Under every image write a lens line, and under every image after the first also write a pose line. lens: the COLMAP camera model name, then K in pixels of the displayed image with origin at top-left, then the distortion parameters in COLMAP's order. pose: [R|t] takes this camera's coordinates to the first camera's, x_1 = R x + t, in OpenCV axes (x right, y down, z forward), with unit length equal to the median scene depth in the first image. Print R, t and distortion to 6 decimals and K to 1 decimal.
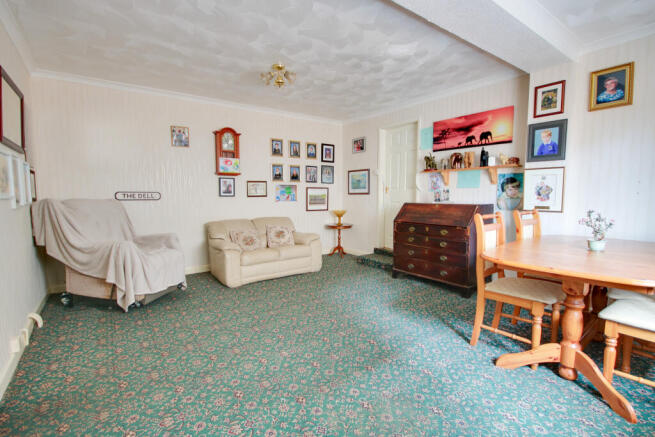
lens RADIAL K [[311.1, 0, 327.5], [0, 311.1, 218.5], [0, 0, 1]] dist [-0.001468, -0.000197]
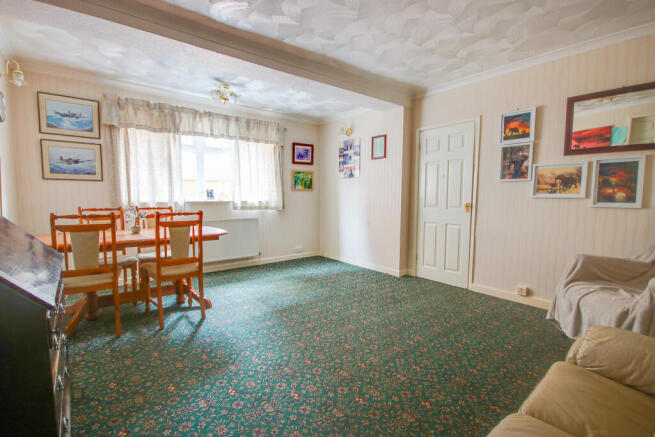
lens RADIAL K [[311.1, 0, 327.5], [0, 311.1, 218.5], [0, 0, 1]] dist [-0.001468, -0.000197]
pose [[-0.999176, -0.000361, -0.040582, 0.028206], [-0.006608, 0.988060, 0.153927, -0.150775], [0.040042, 0.154068, -0.987249, 1.937089]]
